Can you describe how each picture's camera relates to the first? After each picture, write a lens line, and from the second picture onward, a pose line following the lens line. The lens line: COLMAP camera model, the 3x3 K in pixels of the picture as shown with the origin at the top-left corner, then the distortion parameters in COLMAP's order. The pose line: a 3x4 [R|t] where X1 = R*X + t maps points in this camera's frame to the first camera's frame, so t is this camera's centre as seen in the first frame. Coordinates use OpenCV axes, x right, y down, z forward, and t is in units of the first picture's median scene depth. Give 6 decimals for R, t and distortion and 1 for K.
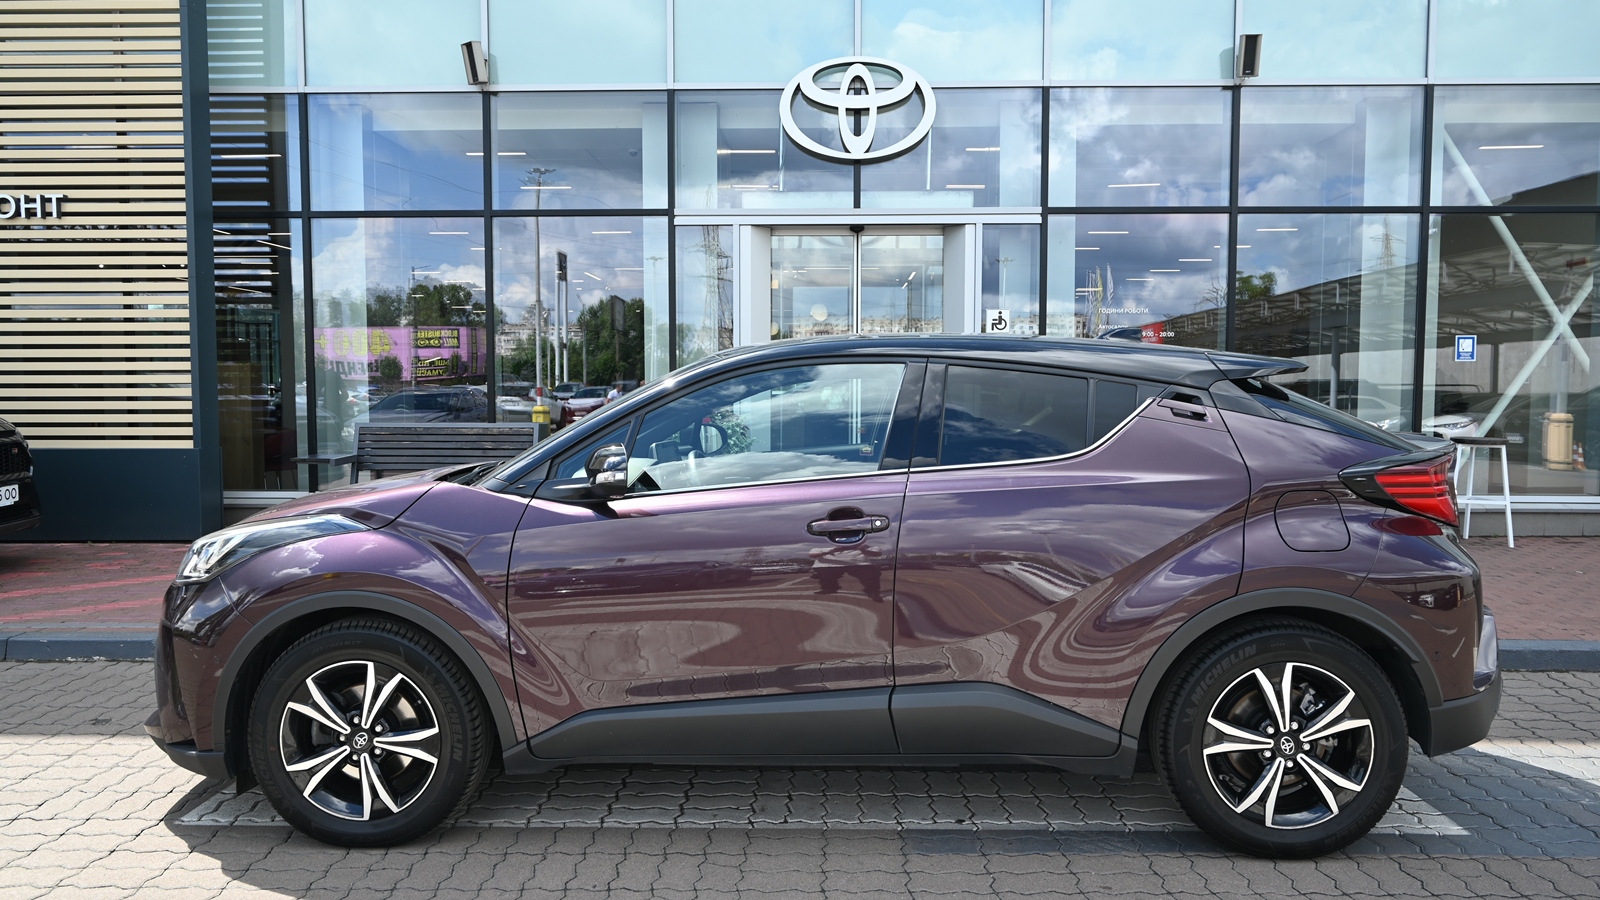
lens RADIAL K [[1076.1, 0, 806.6], [0, 1076.1, 454.5], [0, 0, 1]] dist [0.002801, 0.000879]
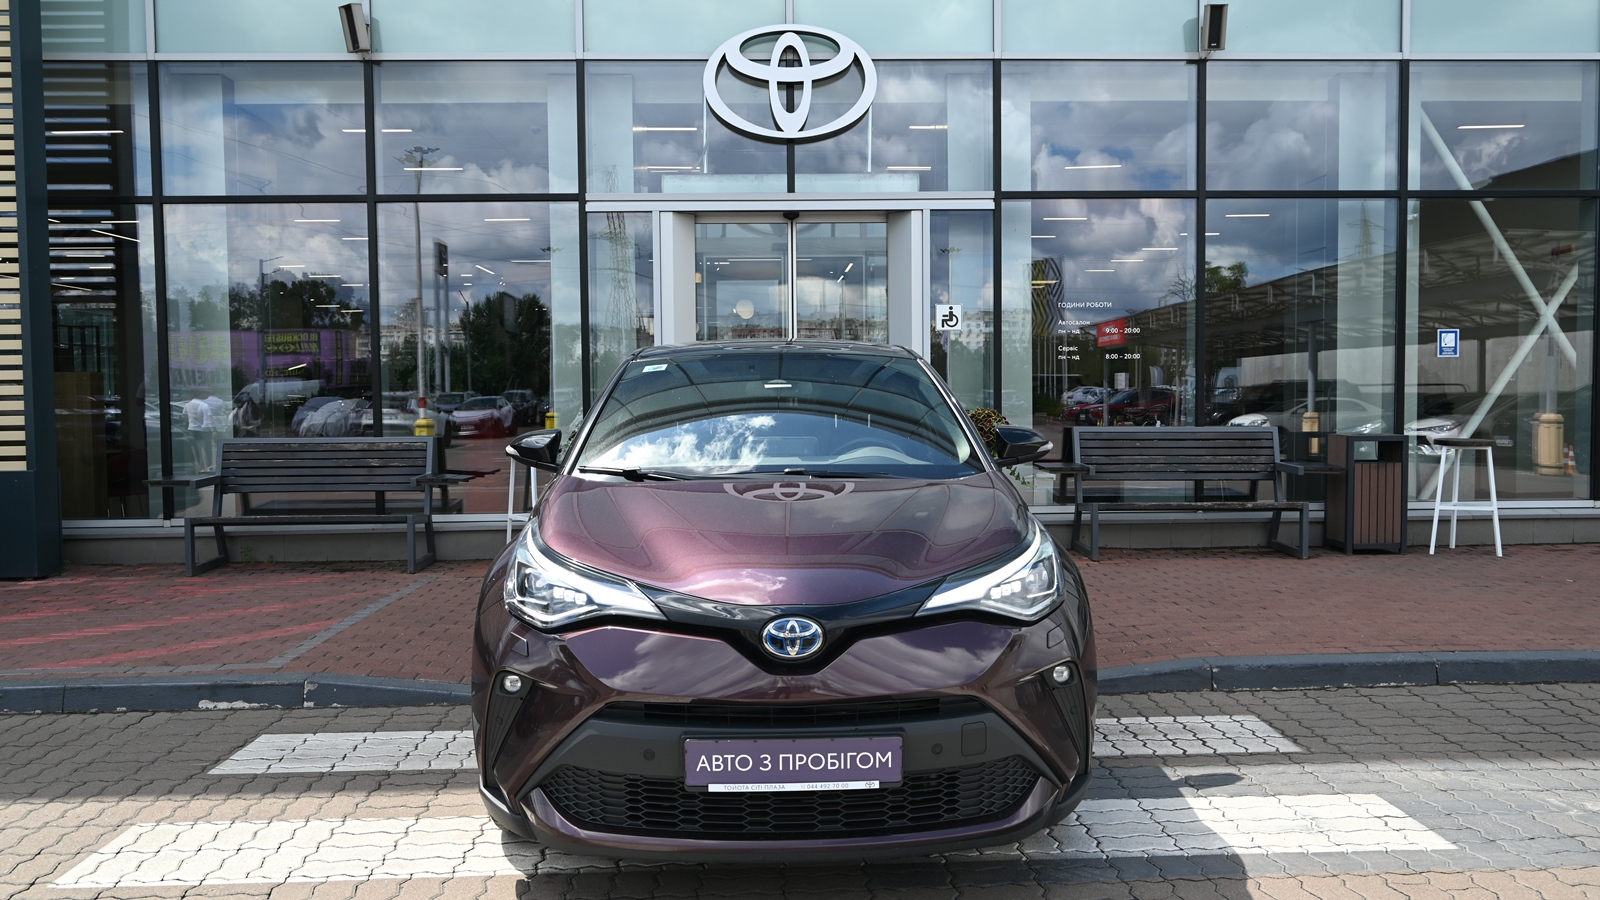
lens RADIAL K [[1234.1, 0, 803.6], [0, 1234.1, 457.4], [0, 0, 1]] dist [0.005648, -0.003298]
pose [[0.997855, -0.013817, 0.063996, -0.011650], [0.014613, 0.999821, -0.011993, 0.004440], [-0.063819, 0.012903, 0.997878, -0.025457]]
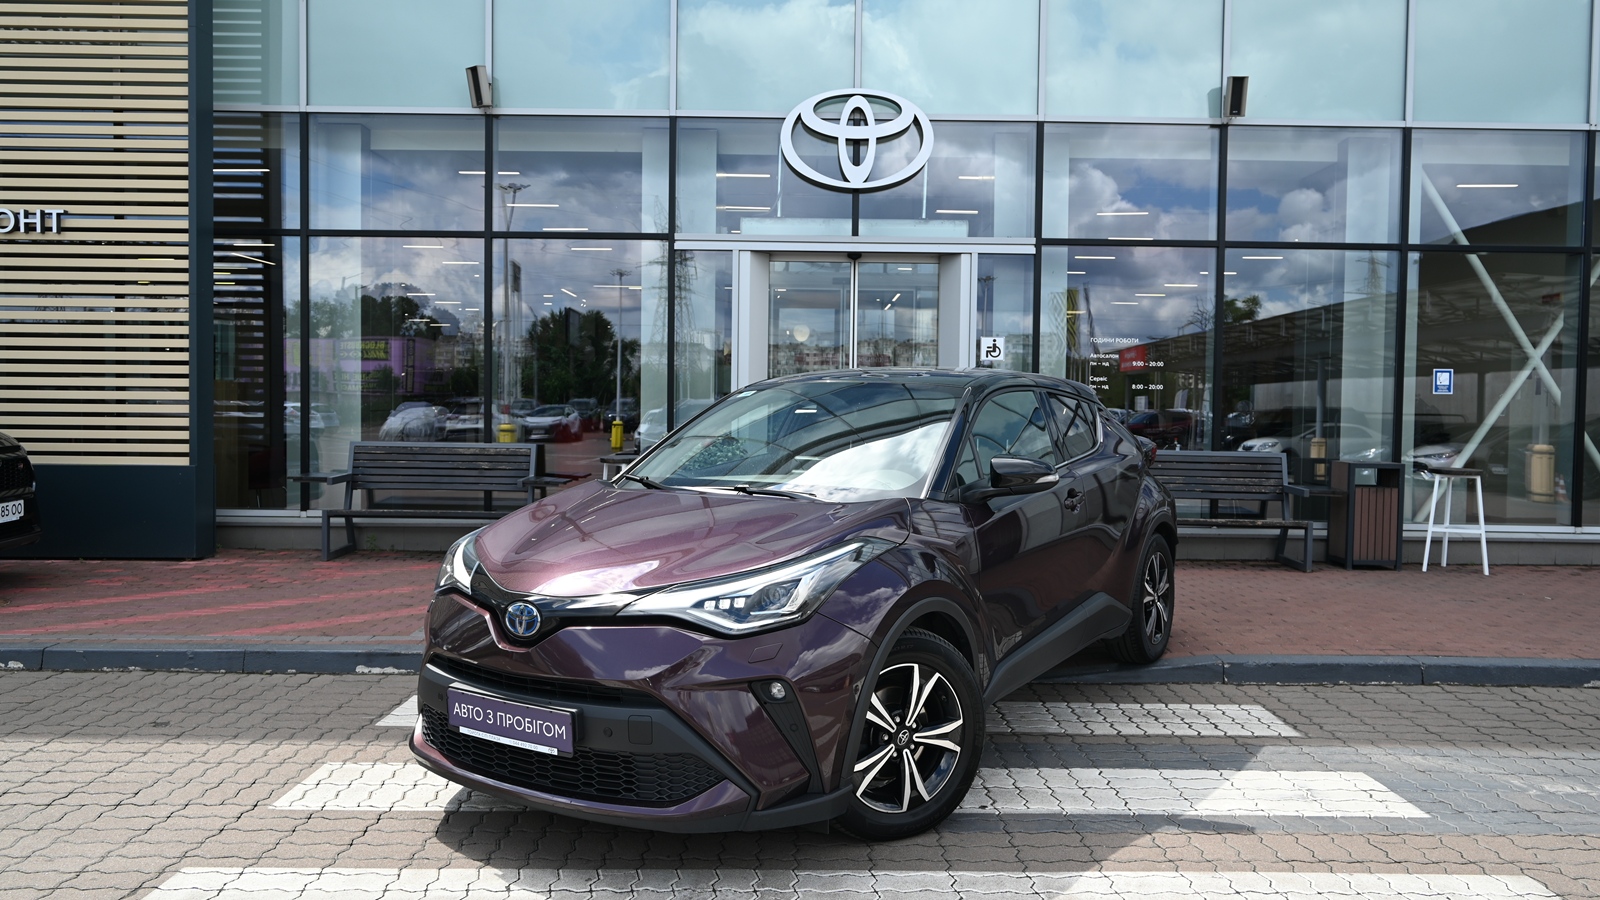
lens RADIAL K [[1162.5, 0, 800.0], [0, 1162.5, 450.0], [0, 0, 1]] dist [0.002269, 0.002196]
pose [[0.999375, 0.011111, 0.033566, -0.039666], [-0.010269, 0.999630, -0.025177, 0.001243], [-0.033834, 0.024816, 0.999119, -0.089734]]
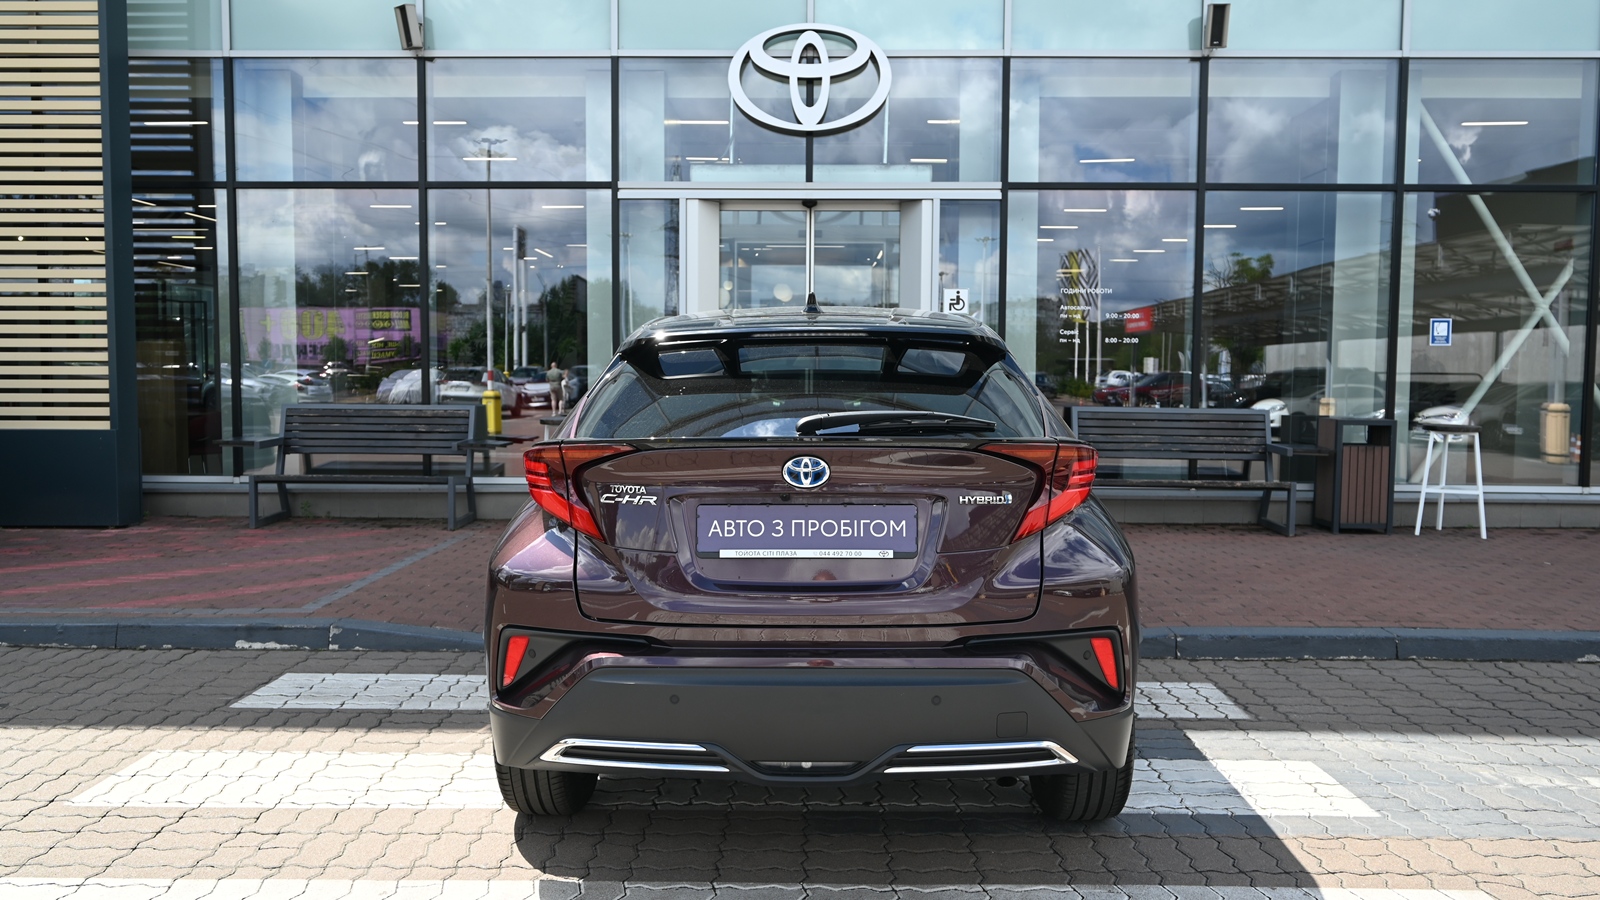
lens RADIAL K [[1146.9, 0, 800.0], [0, 1146.9, 450.0], [0, 0, 1]] dist [0.002362, 0.001532]
pose [[0.999944, 0.004604, 0.009527, 0.029941], [-0.004629, 0.999986, 0.002674, 0.006509], [-0.009514, -0.002718, 0.999951, -0.020420]]
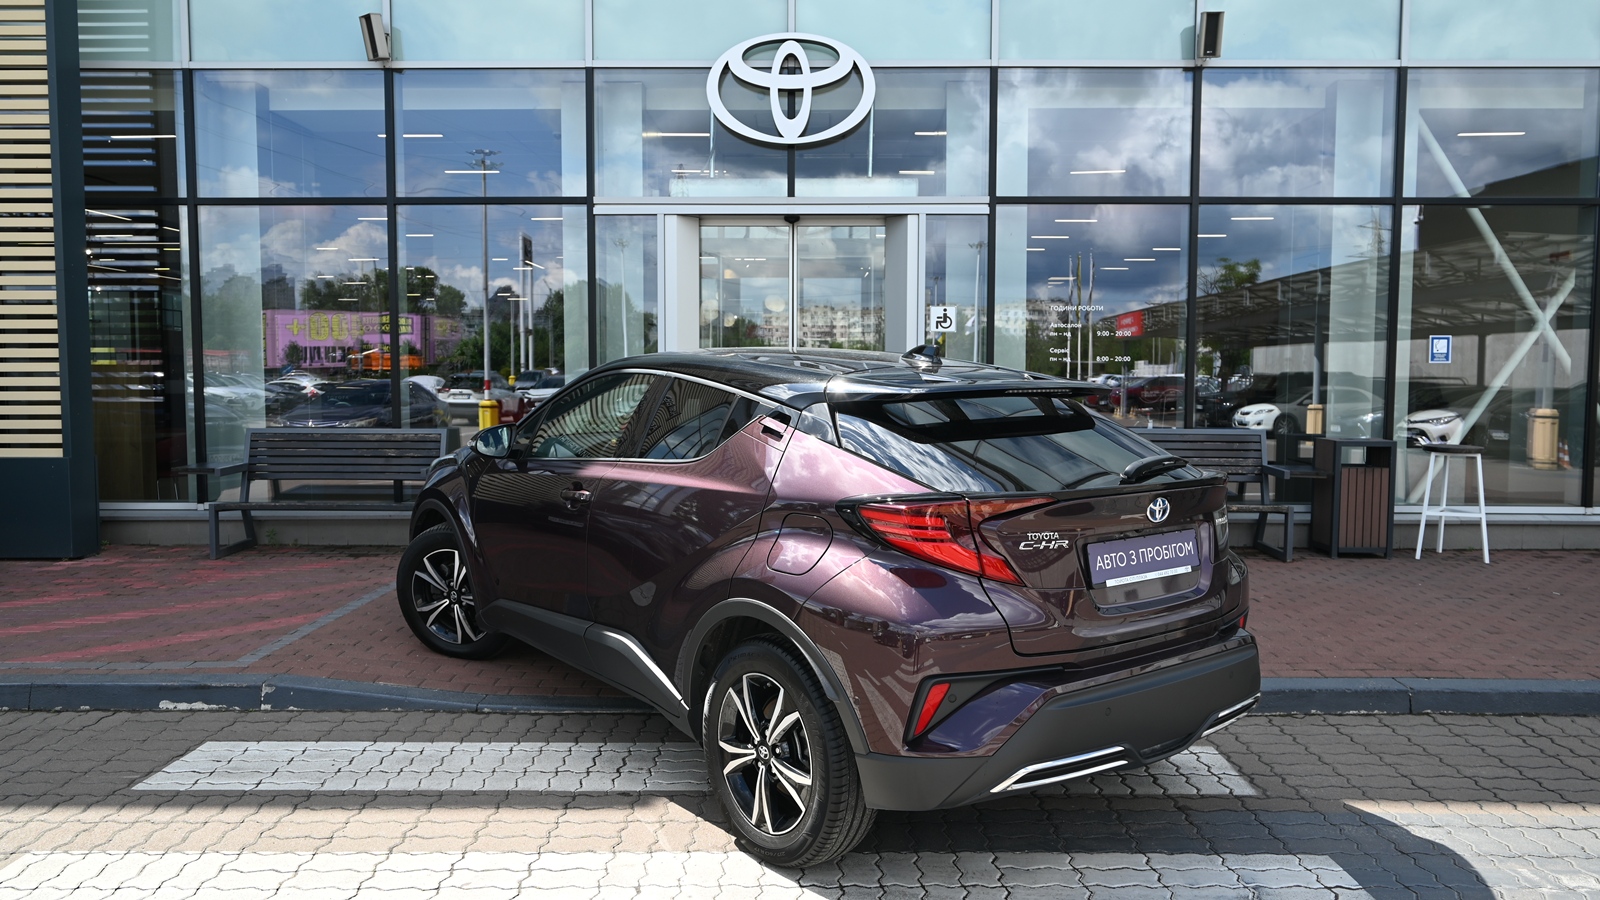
lens RADIAL K [[1095.2, 0, 815.2], [0, 1095.2, 446.8], [0, 0, 1]] dist [0.003270, 0.002030]
pose [[0.999838, -0.000162, 0.017995, 0.050448], [0.000052, 0.999981, 0.006135, -0.019451], [-0.017996, -0.006134, 0.999819, 0.054511]]
